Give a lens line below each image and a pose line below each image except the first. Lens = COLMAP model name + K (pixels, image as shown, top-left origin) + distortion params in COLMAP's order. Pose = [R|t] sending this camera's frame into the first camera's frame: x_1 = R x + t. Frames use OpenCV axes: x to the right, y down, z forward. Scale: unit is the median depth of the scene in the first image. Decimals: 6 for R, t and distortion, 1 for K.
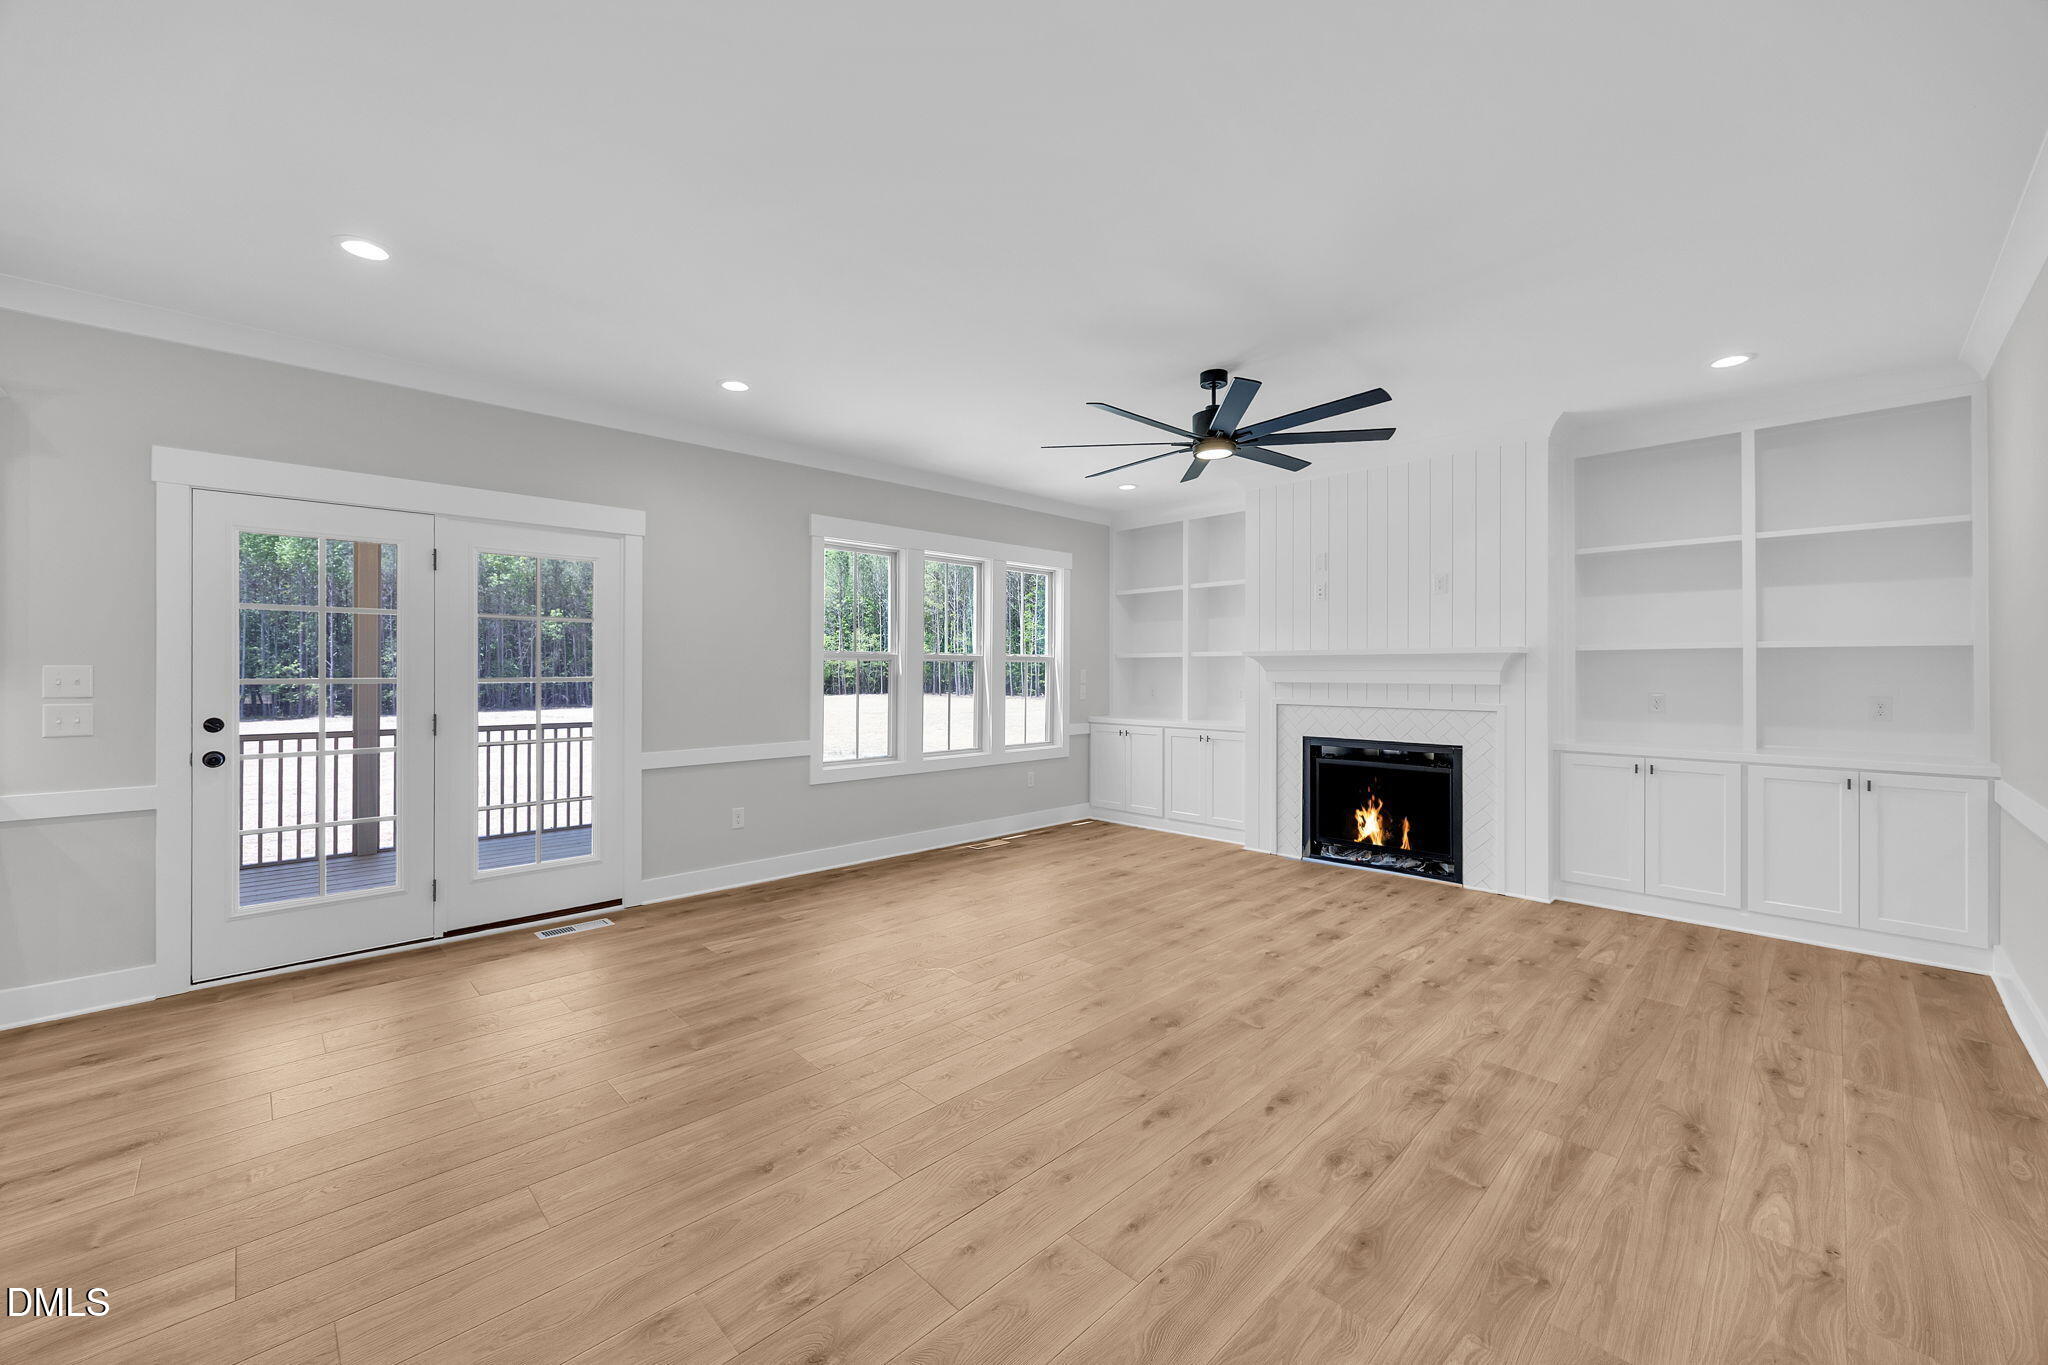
lens RADIAL K [[792.8, 0, 1017.3], [0, 792.8, 669.6], [0, 0, 1]] dist [-0.001641, 0.000180]
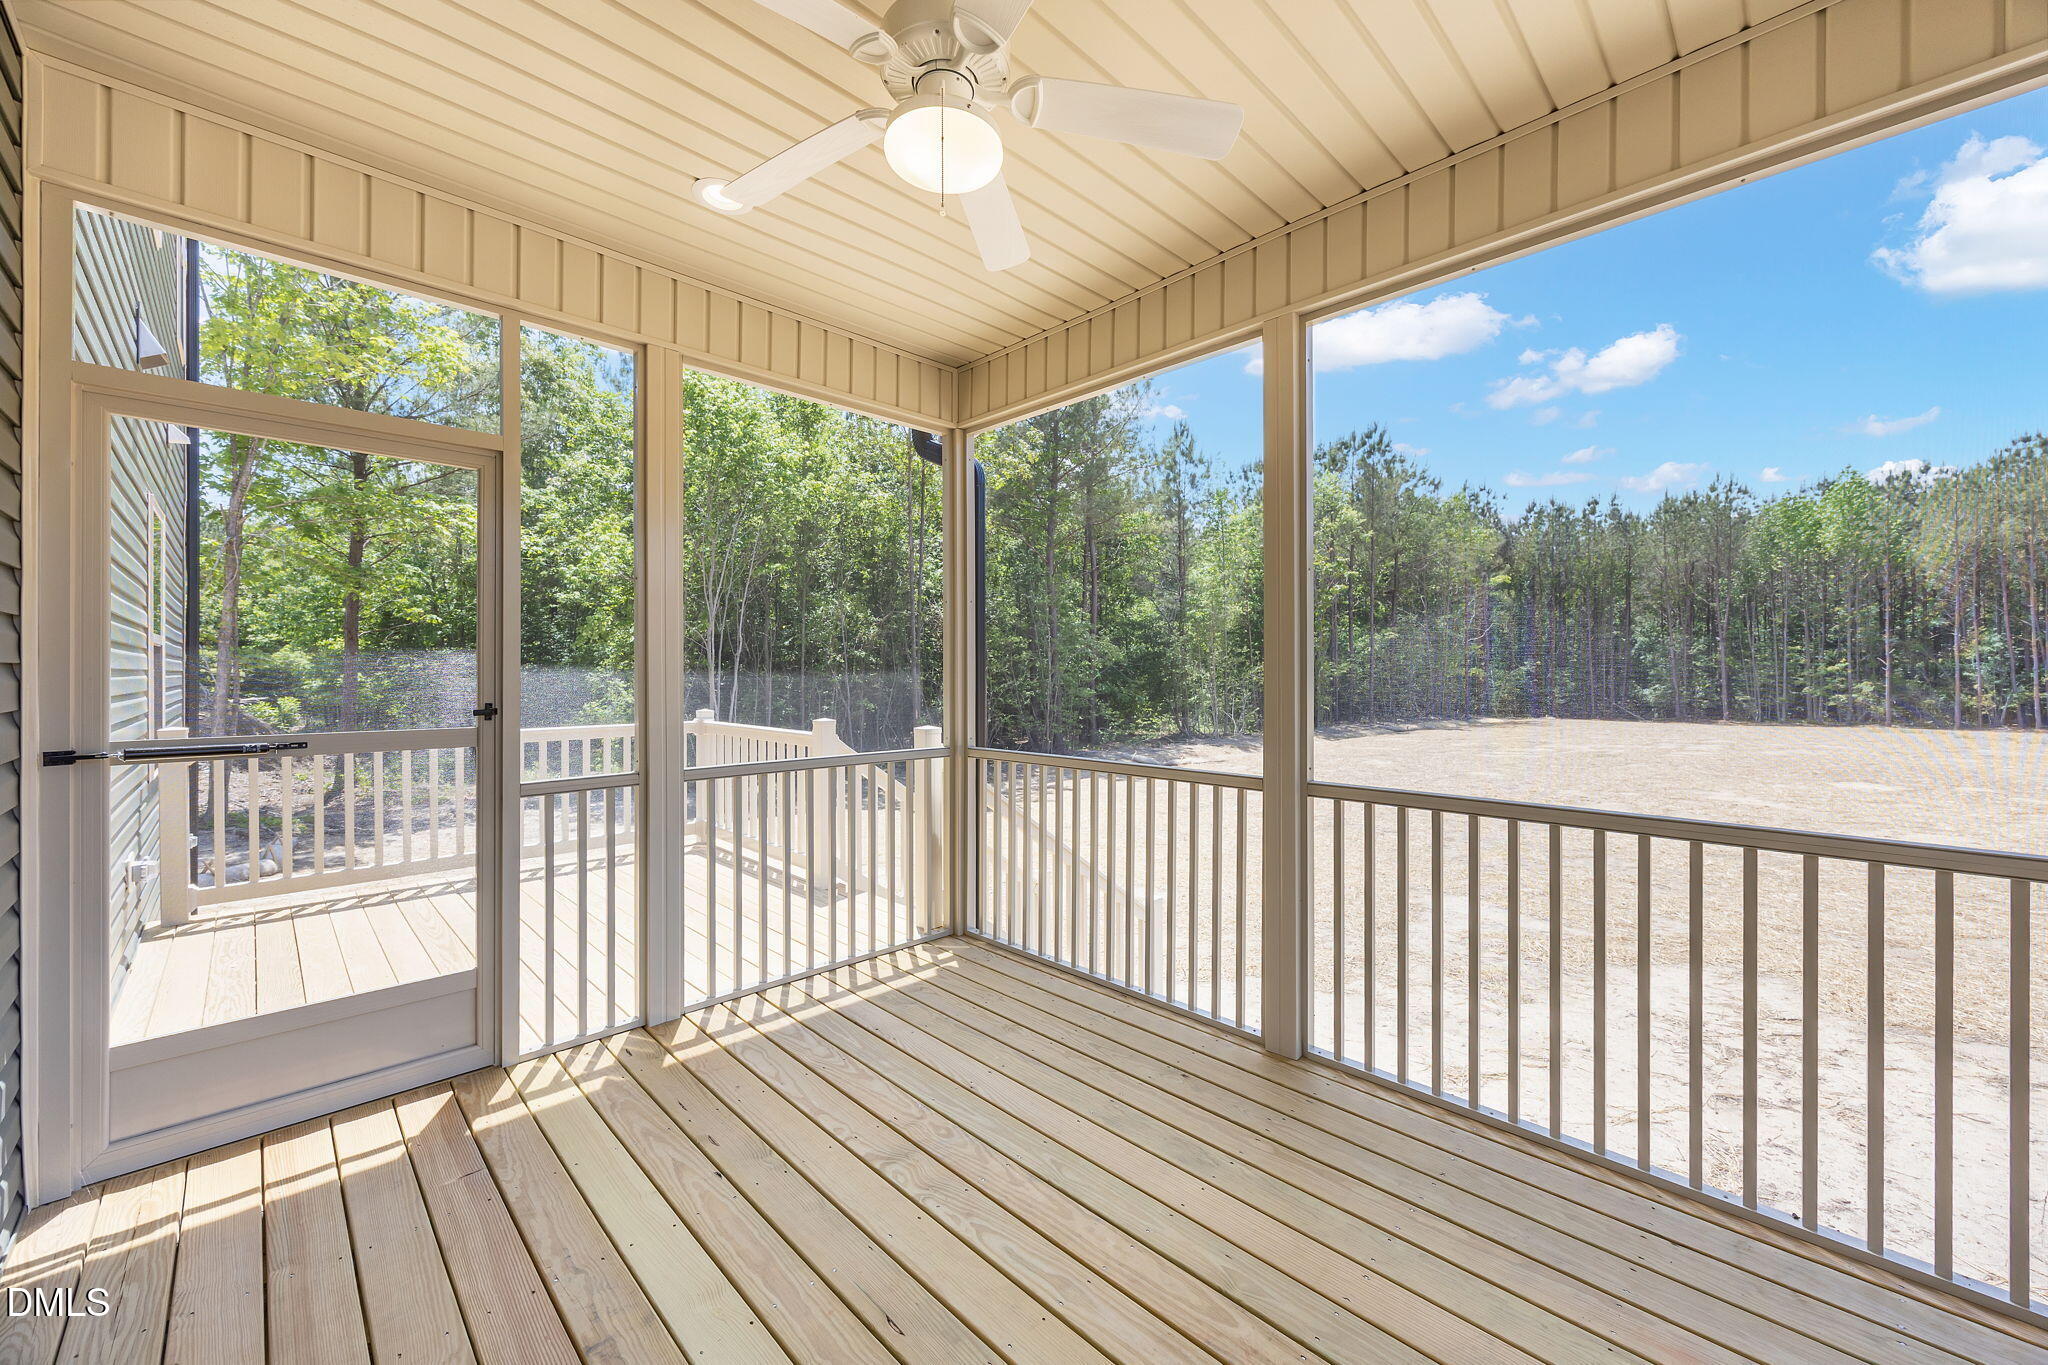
lens RADIAL K [[792.8, 0, 1017.3], [0, 792.8, 669.6], [0, 0, 1]] dist [-0.001641, 0.000180]
pose [[0.003361, -0.003624, -0.999988, -0.528616], [0.001070, 0.999993, -0.003620, 0.019857], [0.999994, -0.001058, 0.003365, 1.231363]]
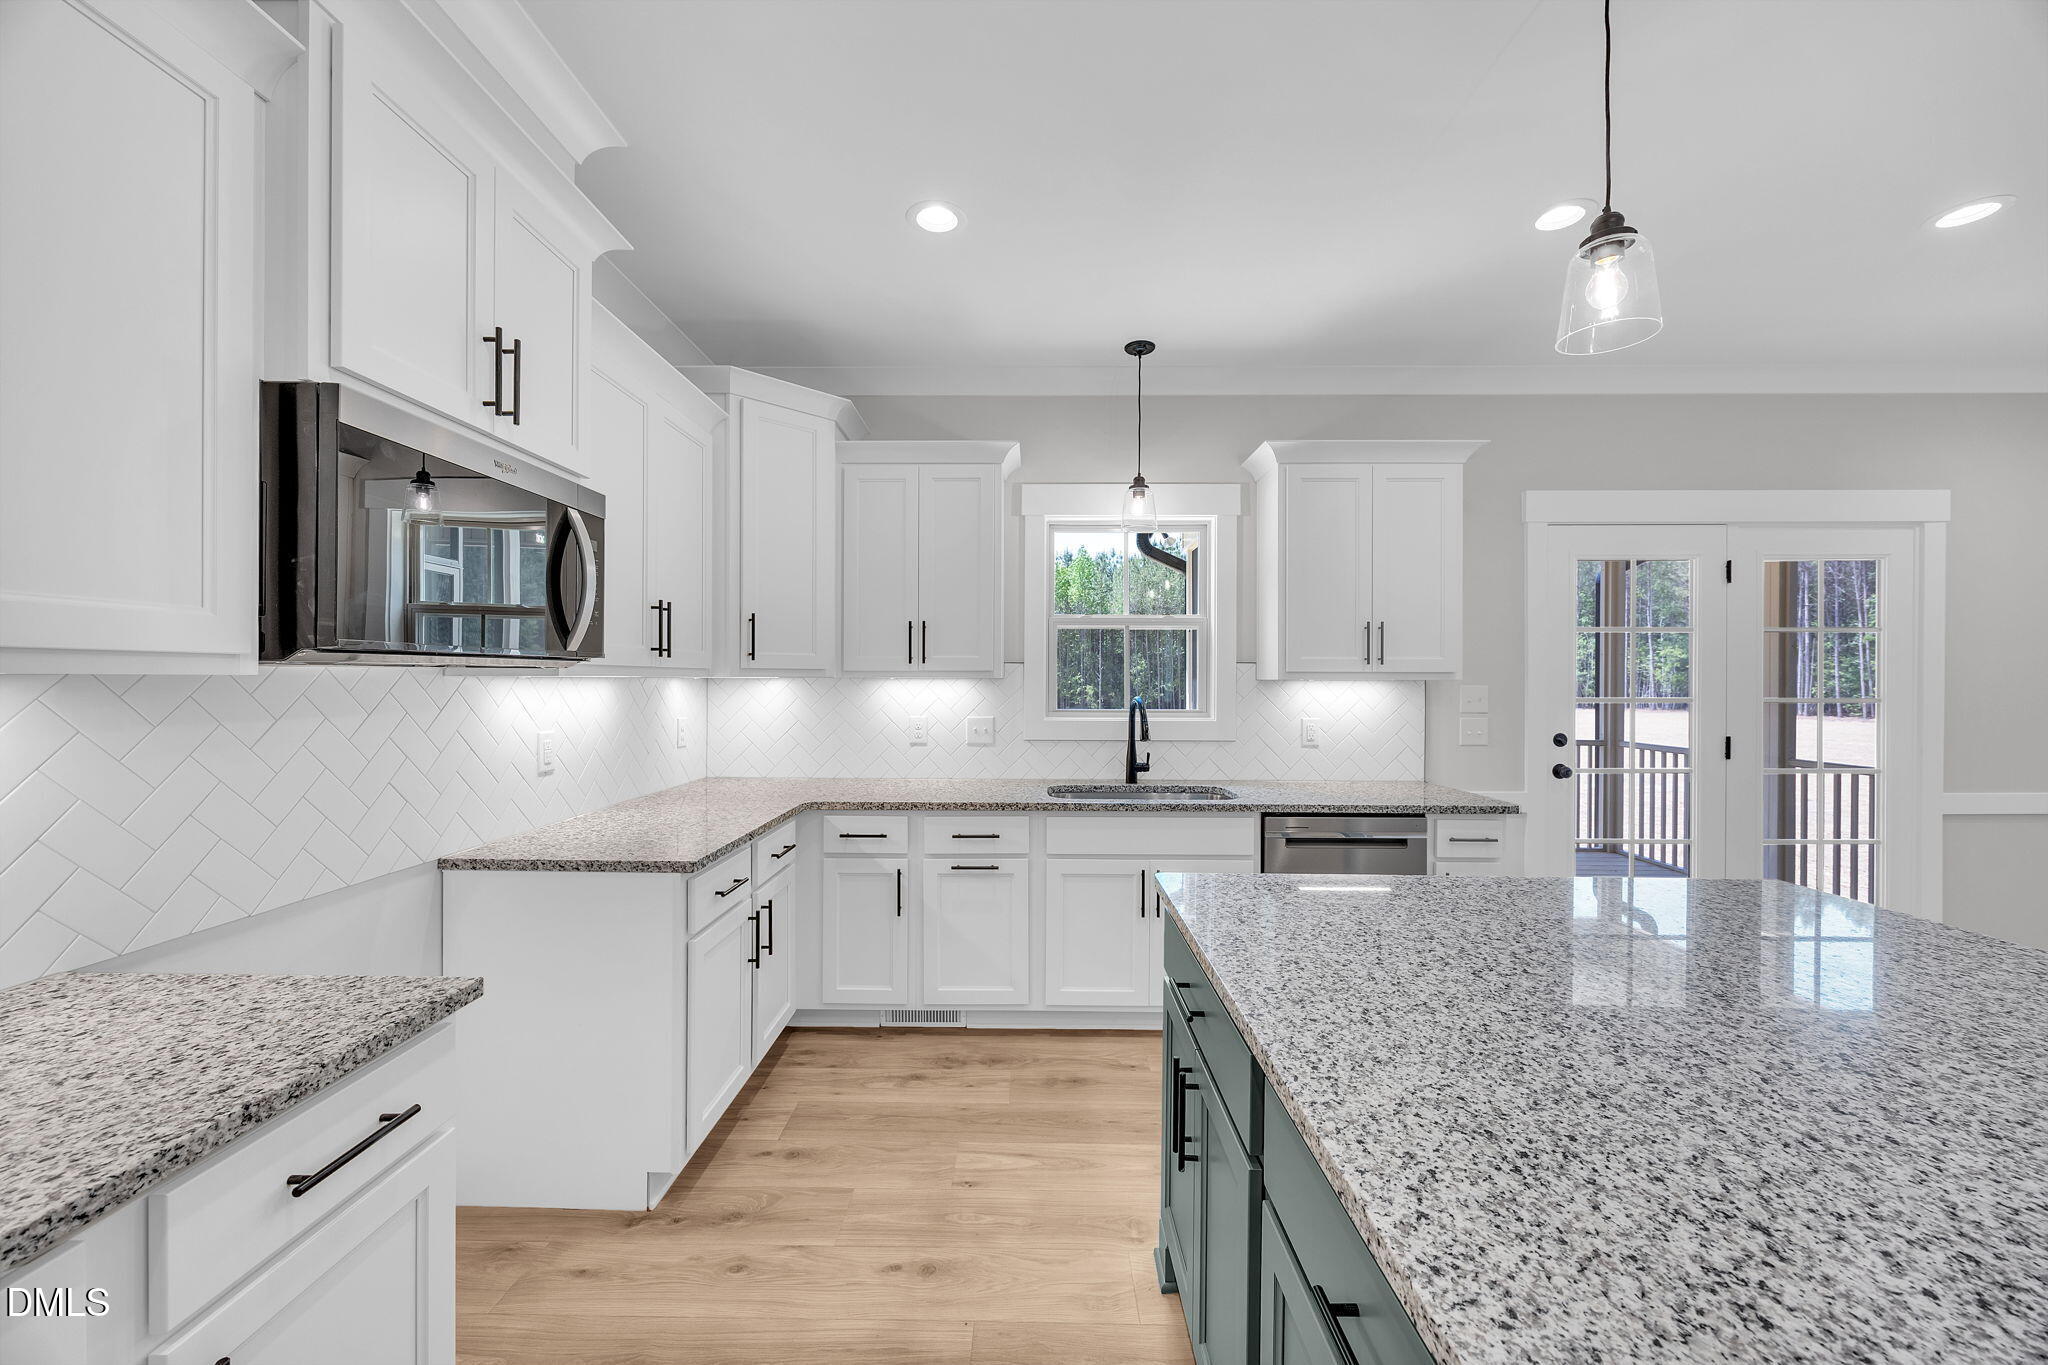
lens RADIAL K [[779.2, 0, 1024.0], [0, 779.2, 682.5], [0, 0, 1]] dist [-0.001731, -0.000126]
pose [[0.707041, 0.002445, -0.707169, -0.620848], [0.000082, 0.999994, 0.003539, -0.010502], [0.707173, -0.002560, 0.707036, -0.224674]]
